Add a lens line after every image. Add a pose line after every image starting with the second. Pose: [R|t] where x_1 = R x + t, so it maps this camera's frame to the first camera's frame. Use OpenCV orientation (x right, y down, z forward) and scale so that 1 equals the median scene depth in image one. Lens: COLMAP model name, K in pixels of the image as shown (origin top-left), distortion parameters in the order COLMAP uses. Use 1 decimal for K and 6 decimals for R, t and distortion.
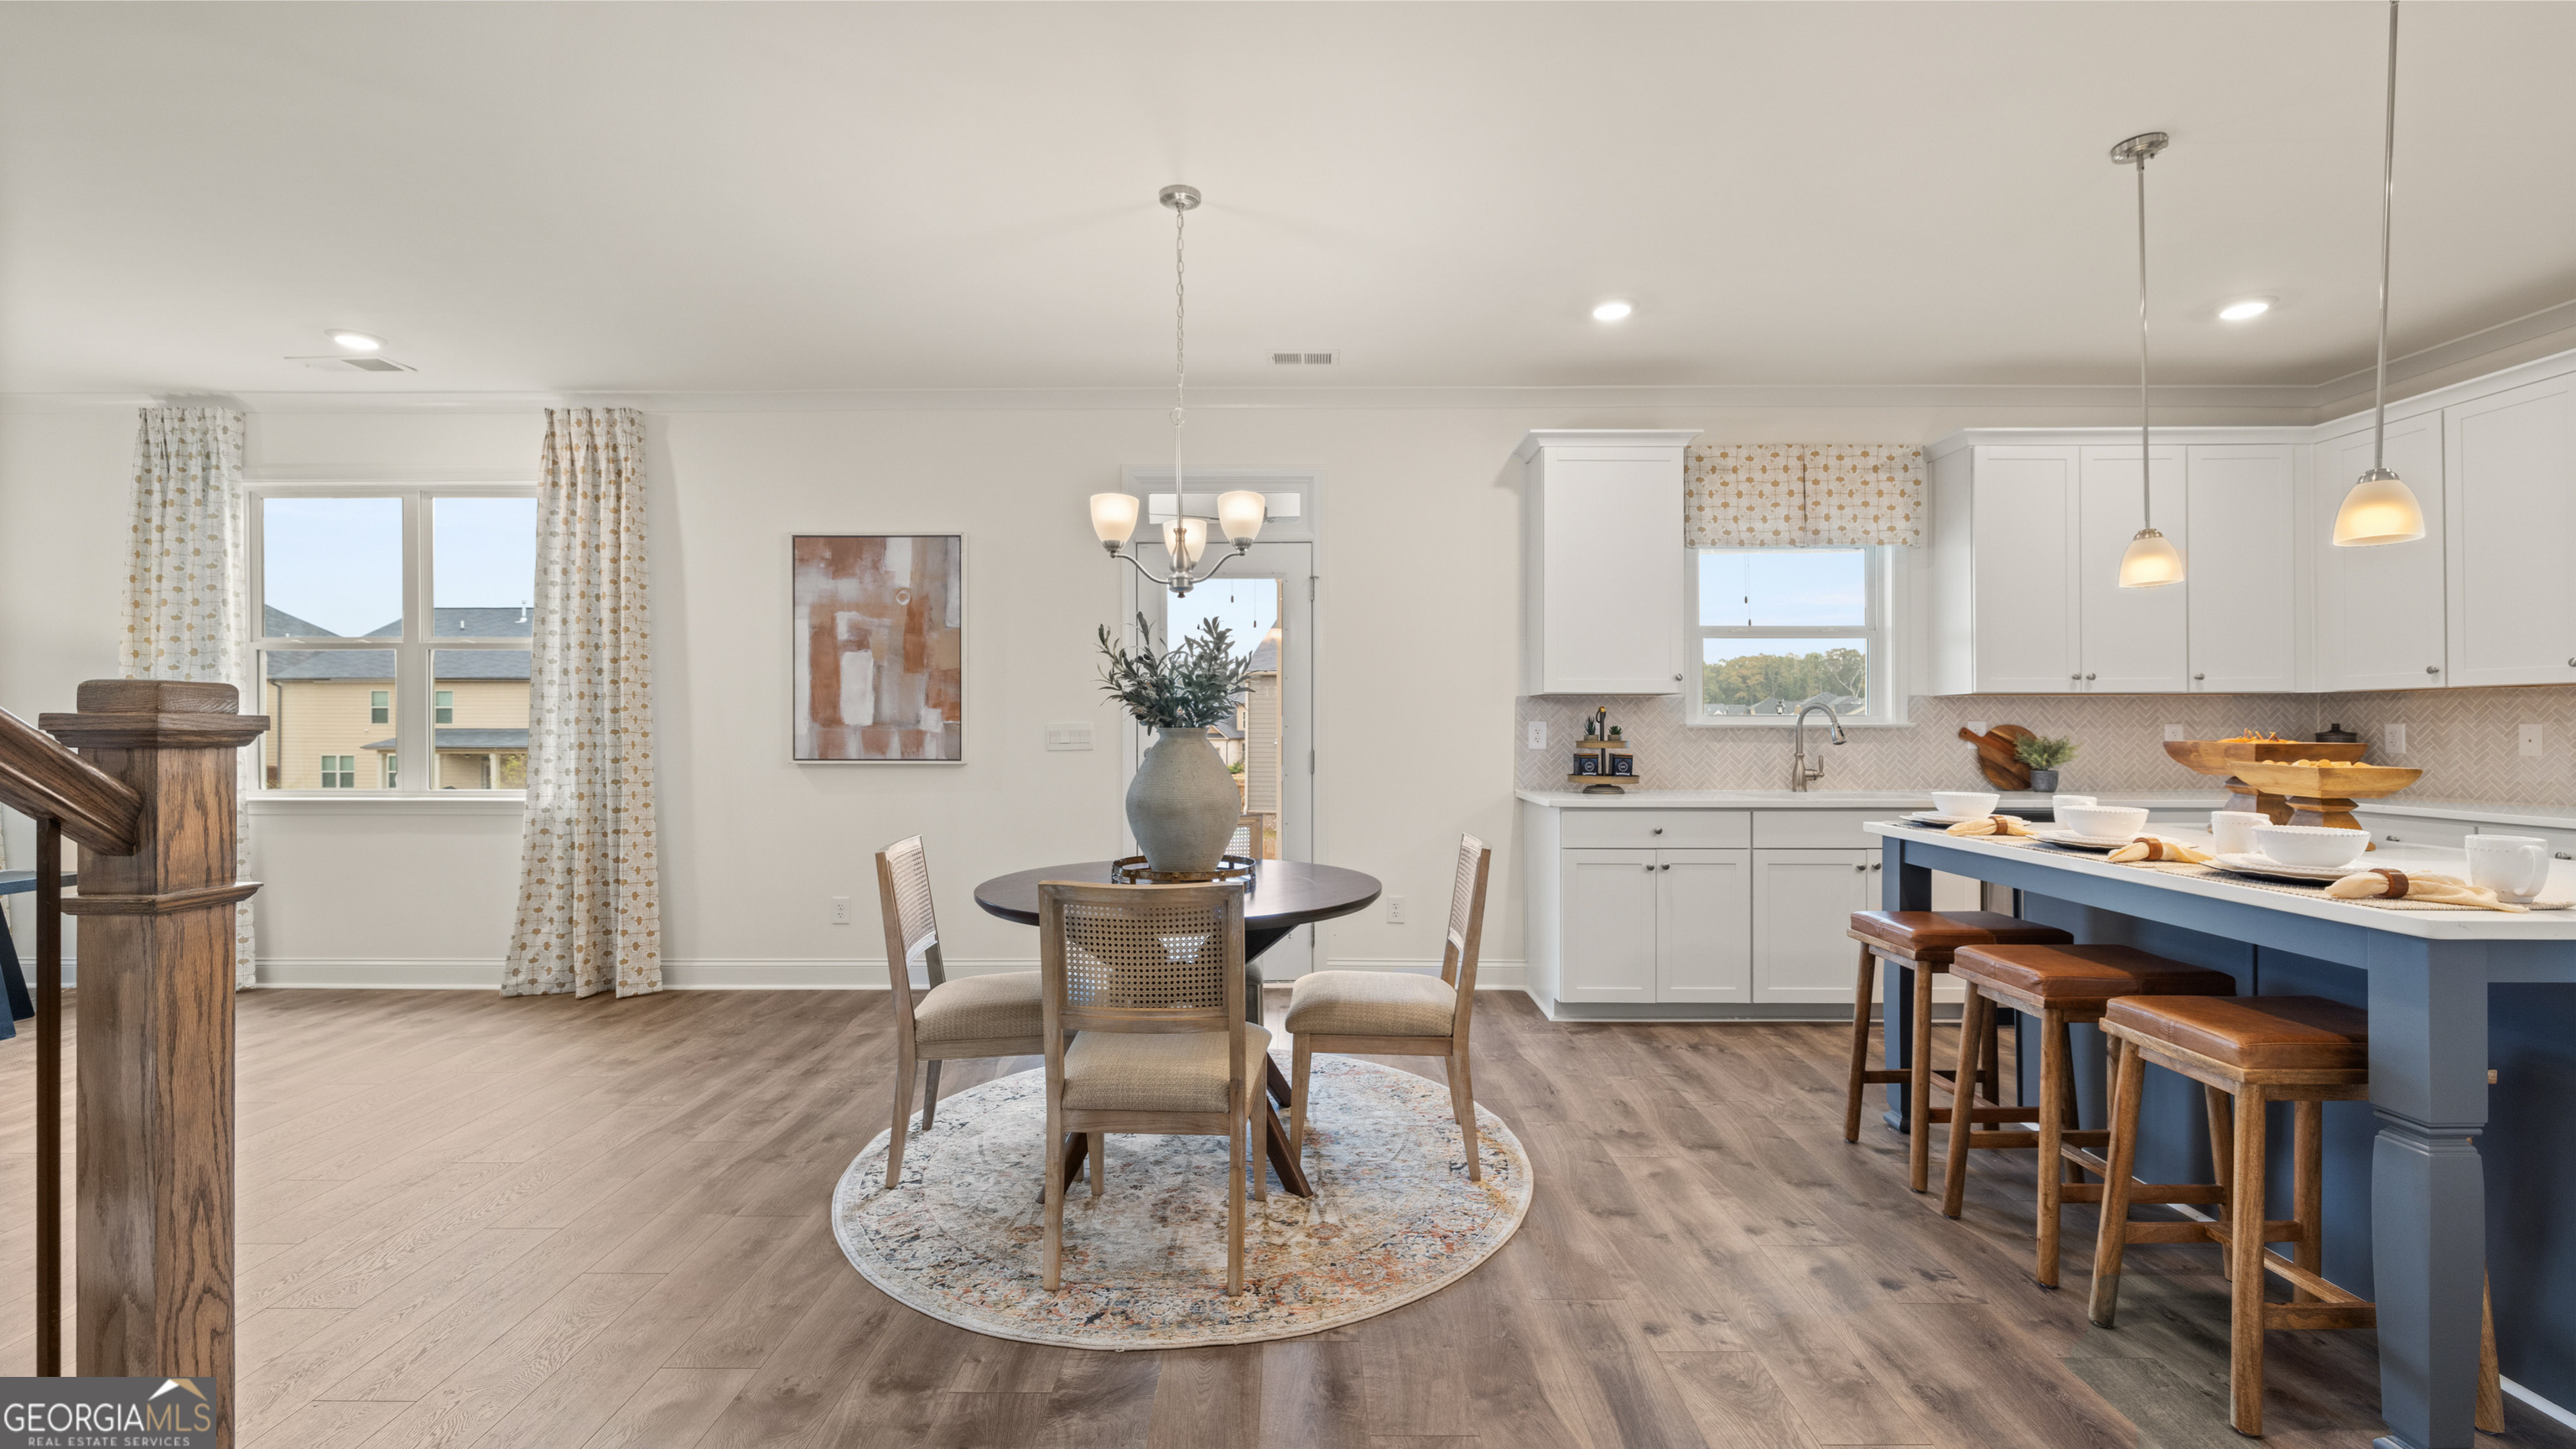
lens RADIAL K [[1076.2, 0, 1295.9], [0, 1076.2, 727.8], [0, 0, 1]] dist [0.001358, -0.000080]
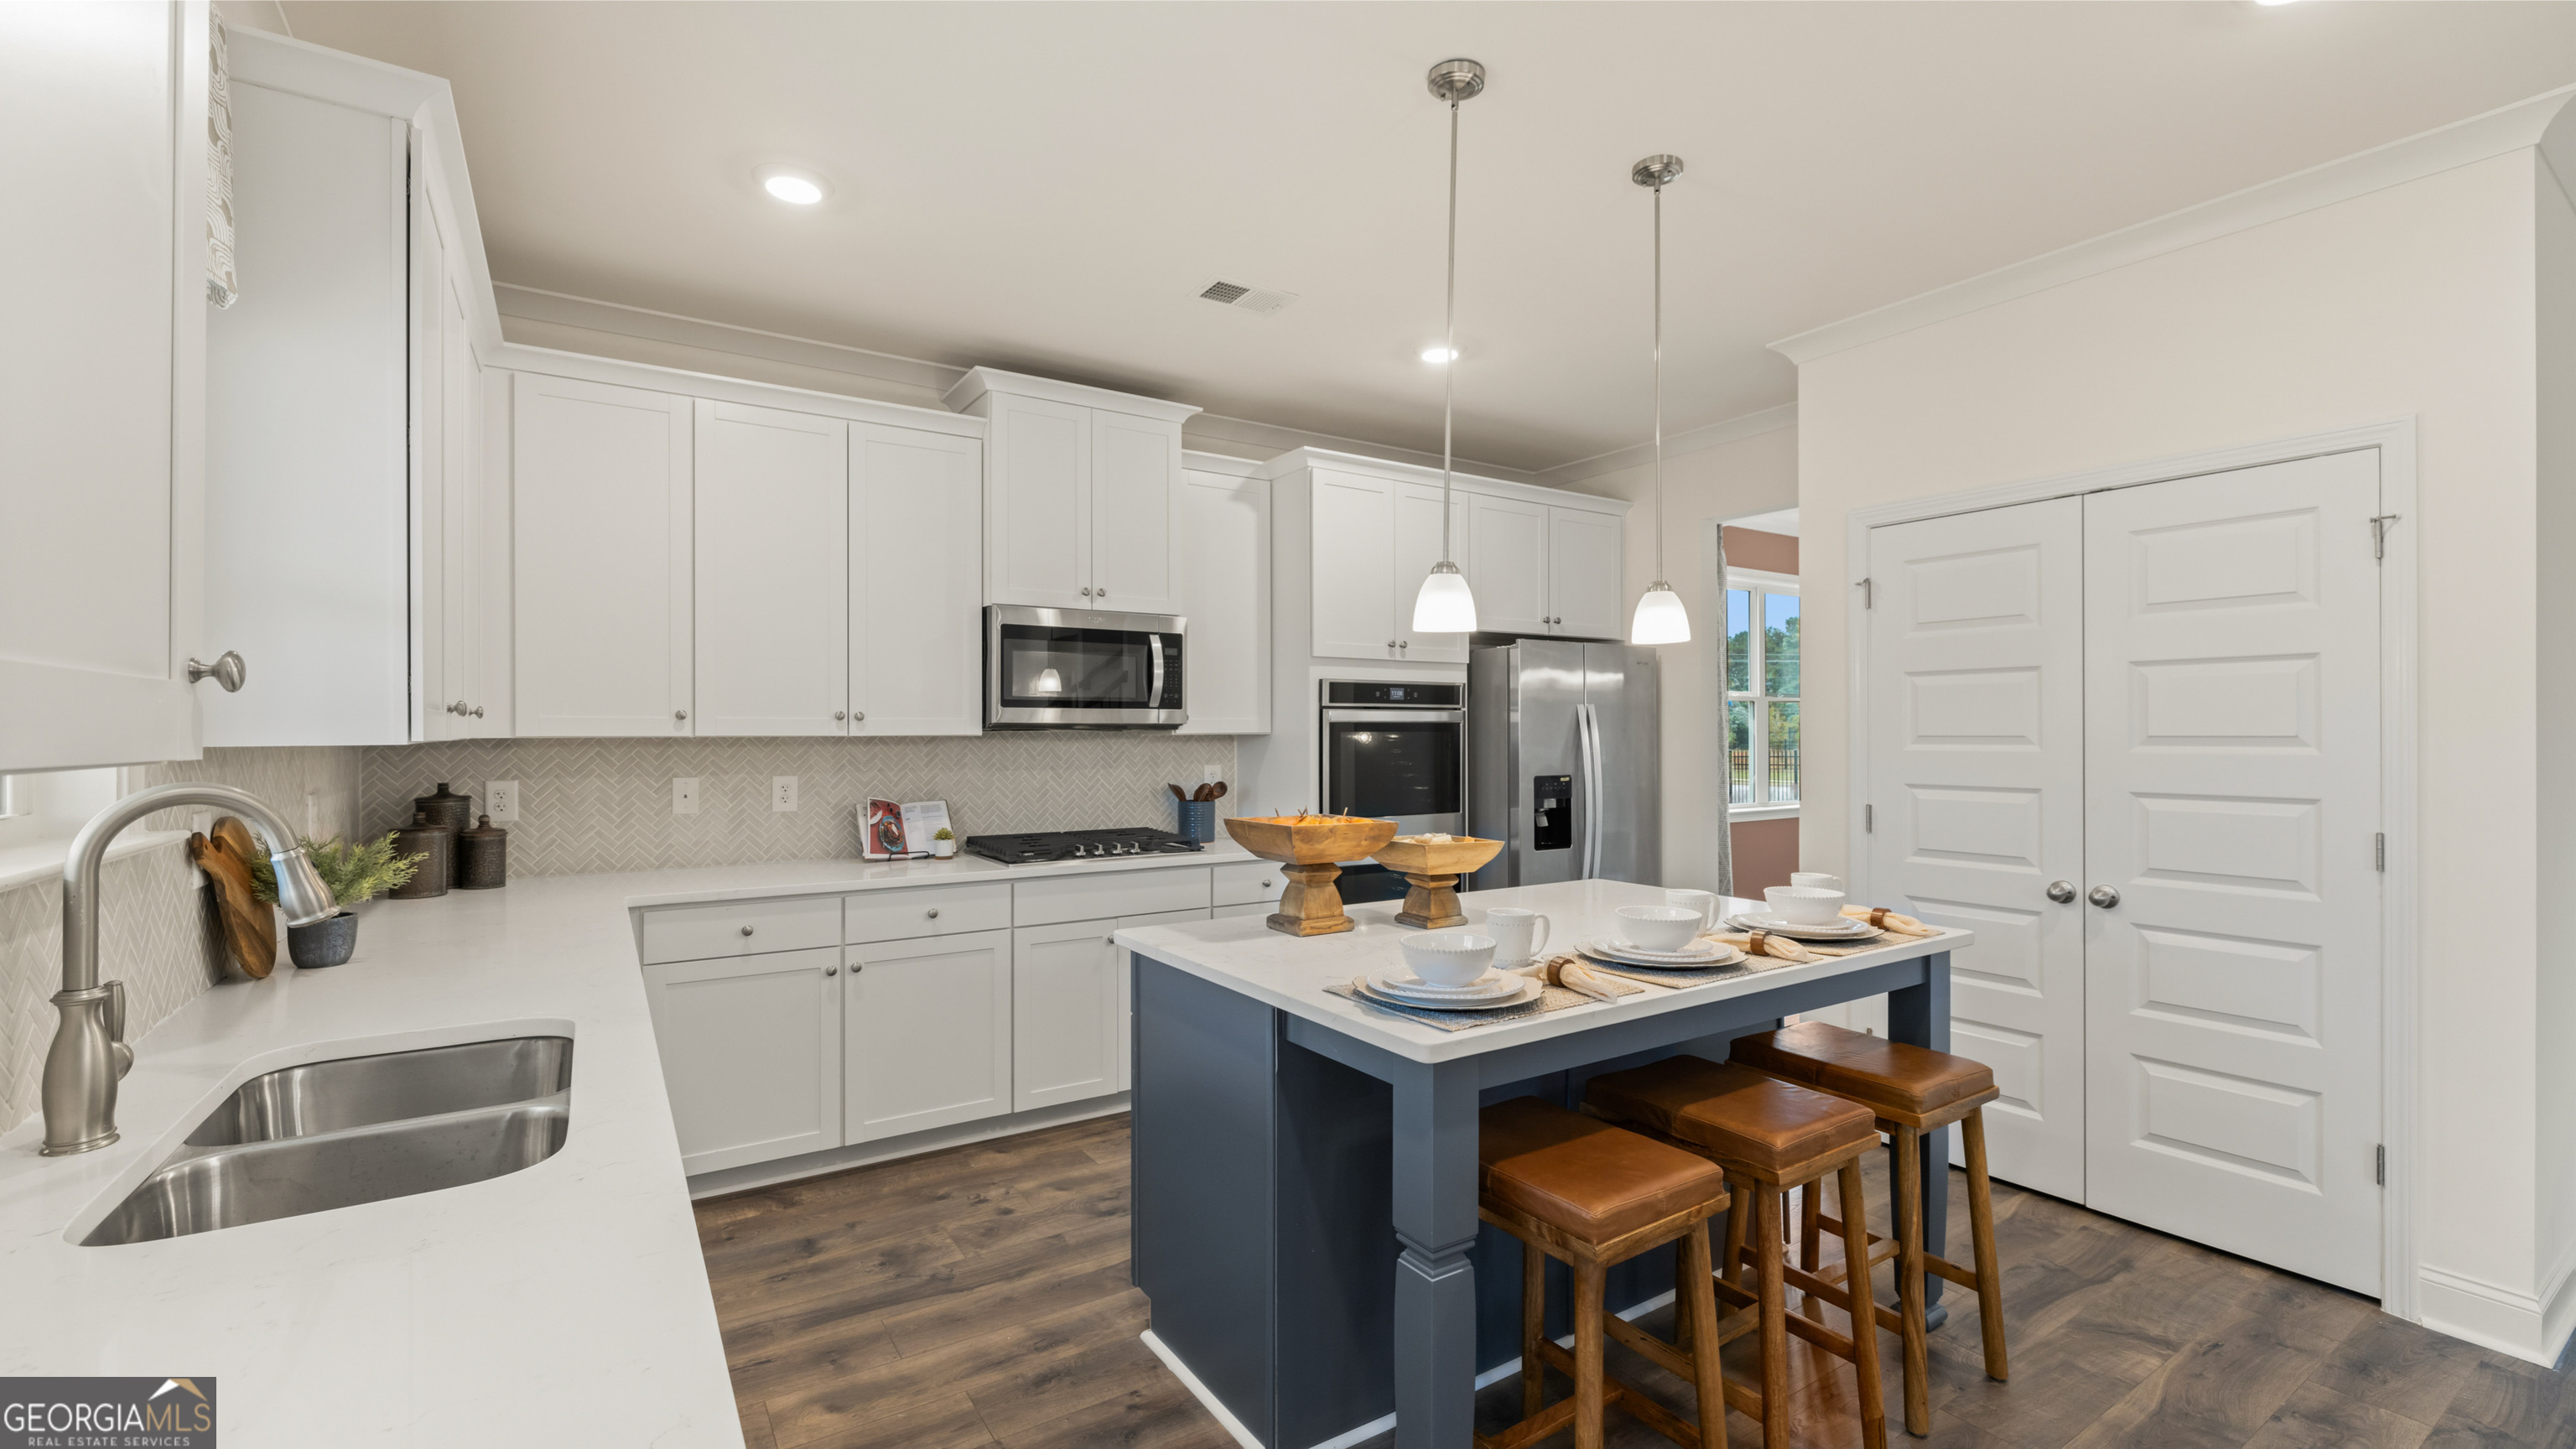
lens RADIAL K [[1076.2, 0, 1289.1], [0, 1076.2, 729.0], [0, 0, 1]] dist [0.001358, -0.000080]
pose [[-0.556574, 0.003752, 0.830790, 0.117682], [0.001365, 0.999993, -0.003601, -0.035198], [-0.830797, -0.000870, -0.556575, 0.955738]]
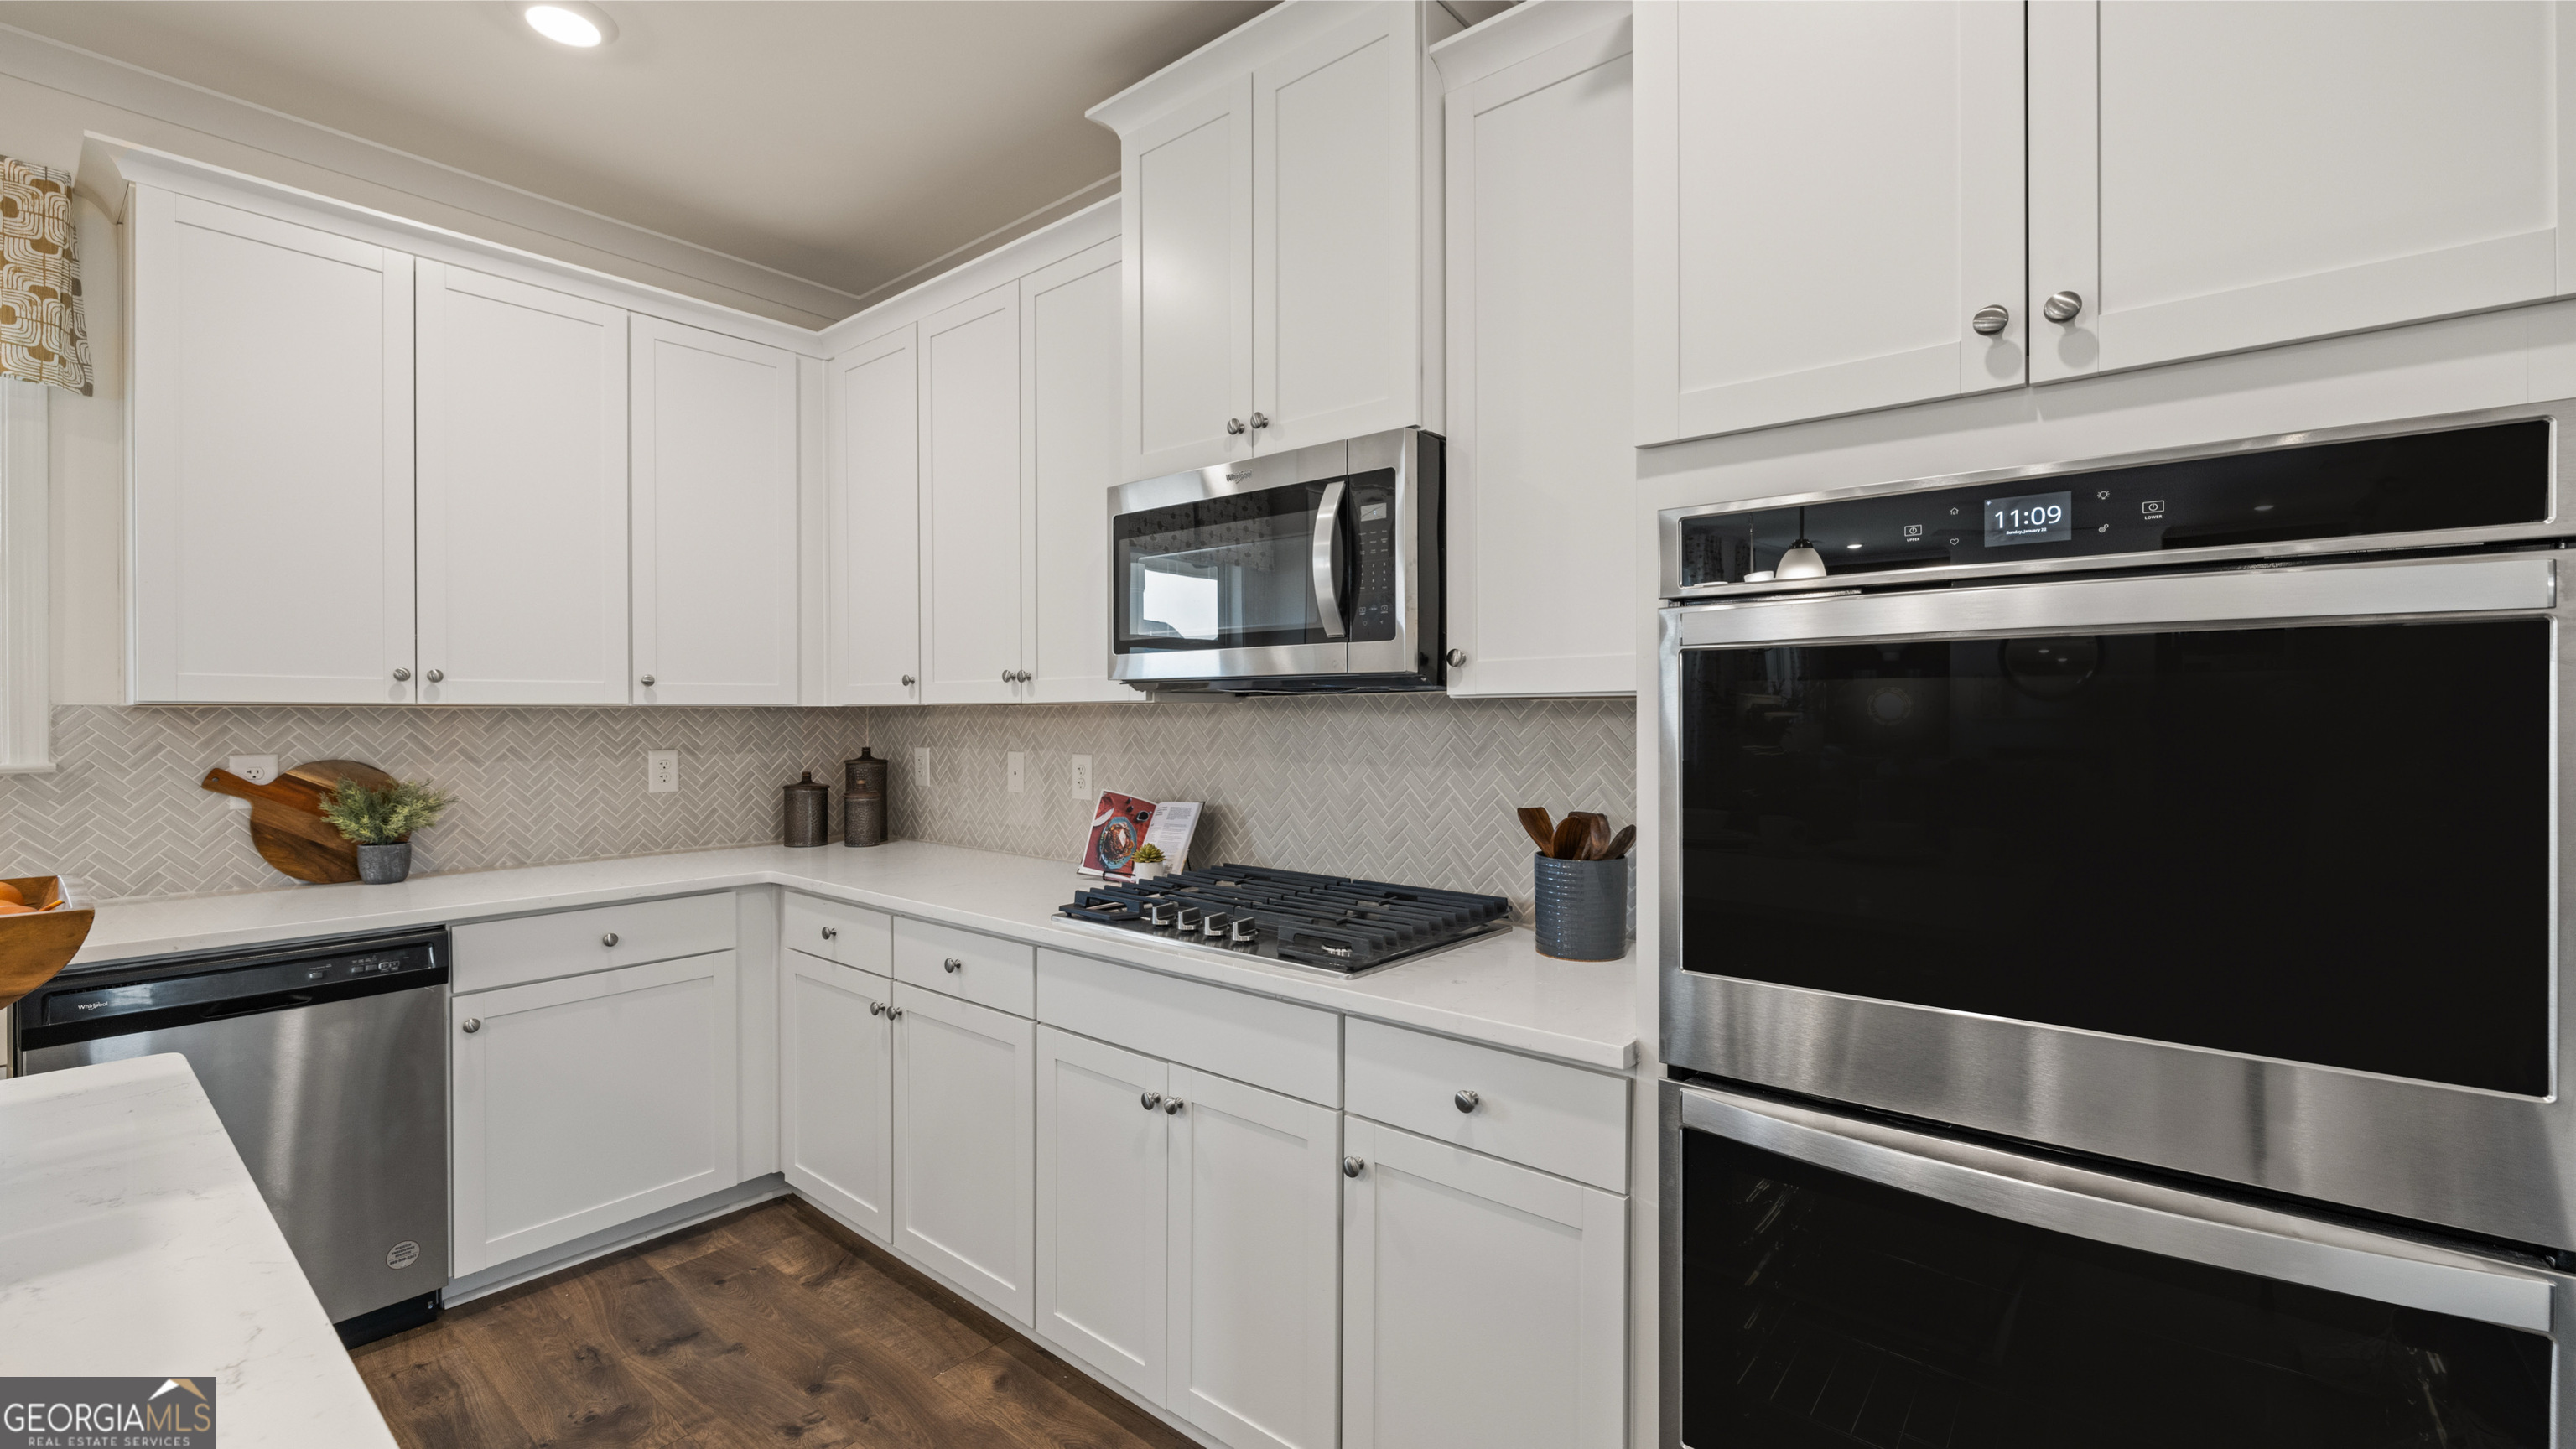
lens RADIAL K [[1076.2, 0, 1293.8], [0, 1076.2, 715.9], [0, 0, 1]] dist [0.001358, -0.000080]
pose [[0.635489, -0.001978, 0.772107, 0.589711], [0.000587, 0.999998, 0.002080, -0.027757], [-0.772109, -0.000868, 0.635489, 0.303295]]
